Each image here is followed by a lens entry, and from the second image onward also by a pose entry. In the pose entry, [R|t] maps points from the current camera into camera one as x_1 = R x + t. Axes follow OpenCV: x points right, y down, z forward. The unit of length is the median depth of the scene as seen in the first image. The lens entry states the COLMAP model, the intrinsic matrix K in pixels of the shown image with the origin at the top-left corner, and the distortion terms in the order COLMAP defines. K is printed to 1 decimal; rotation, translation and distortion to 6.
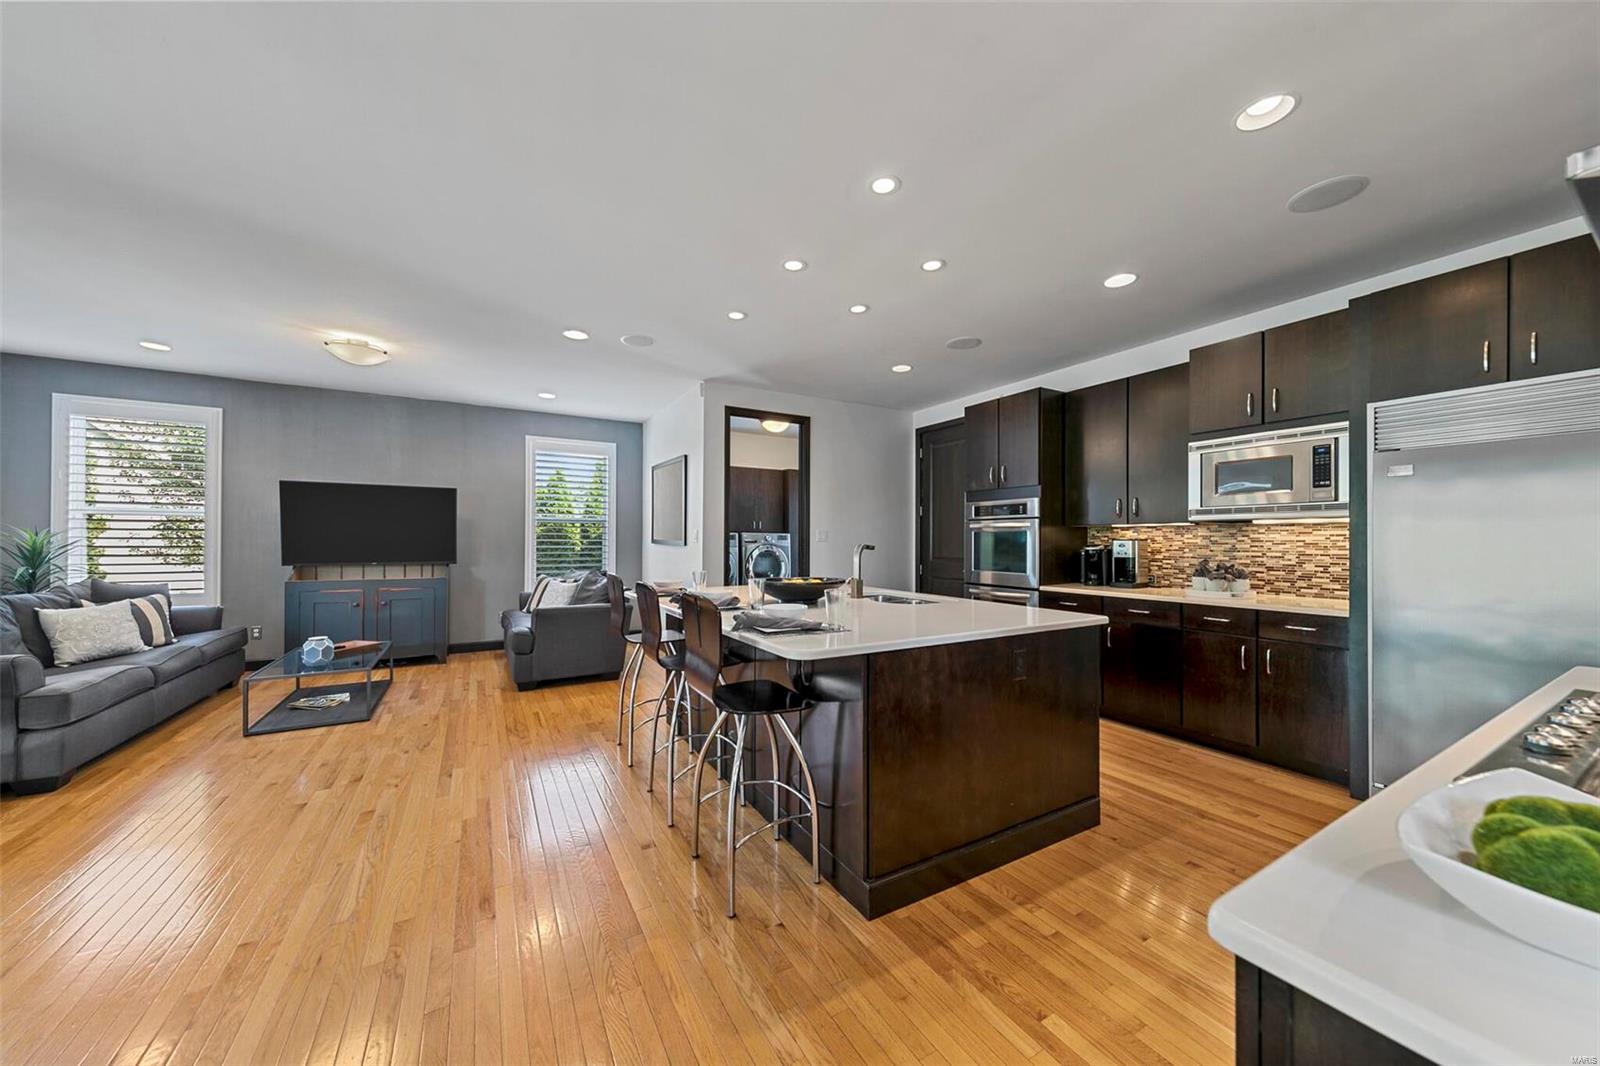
lens RADIAL K [[553.3, 0, 804.1], [0, 553.3, 537.2], [0, 0, 1]] dist [0.001934, 0.000041]
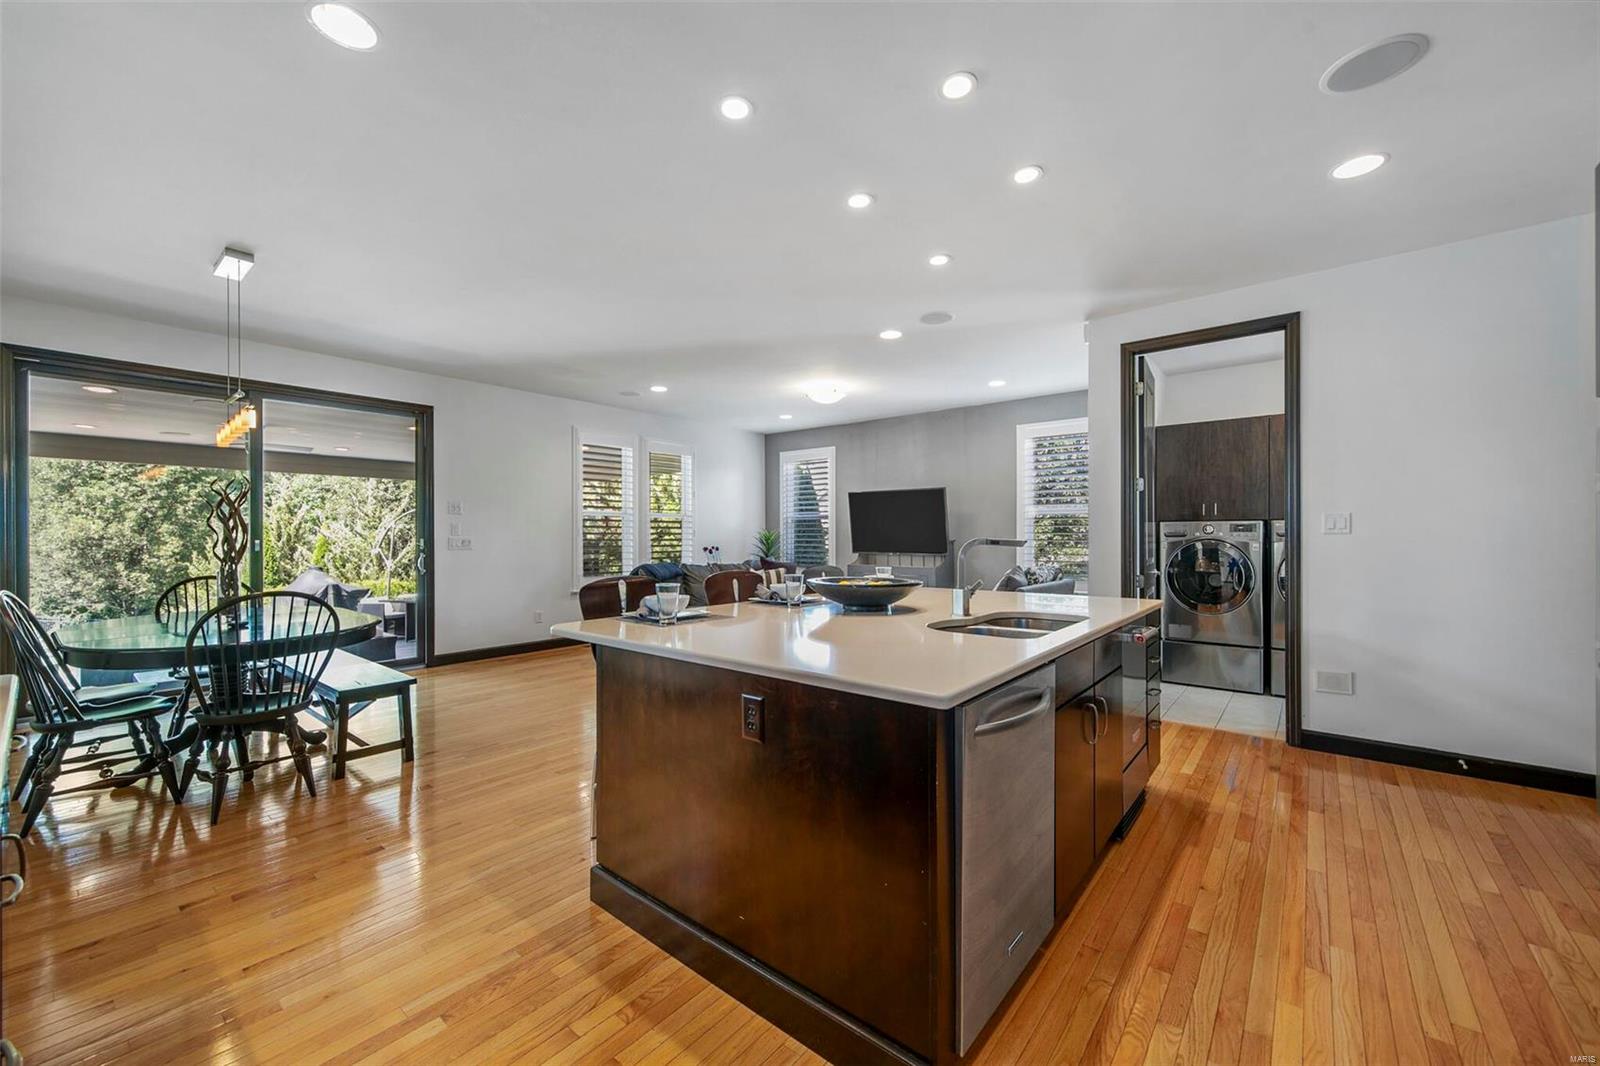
lens RADIAL K [[617.4, 0, 800.0], [0, 617.4, 533.0], [0, 0, 1]] dist [-0.000360, -0.000059]
pose [[0.343885, -0.006828, -0.938987, 0.683139], [0.011334, 0.999931, -0.003121, 0.005317], [0.938943, -0.009569, 0.343939, 0.495413]]
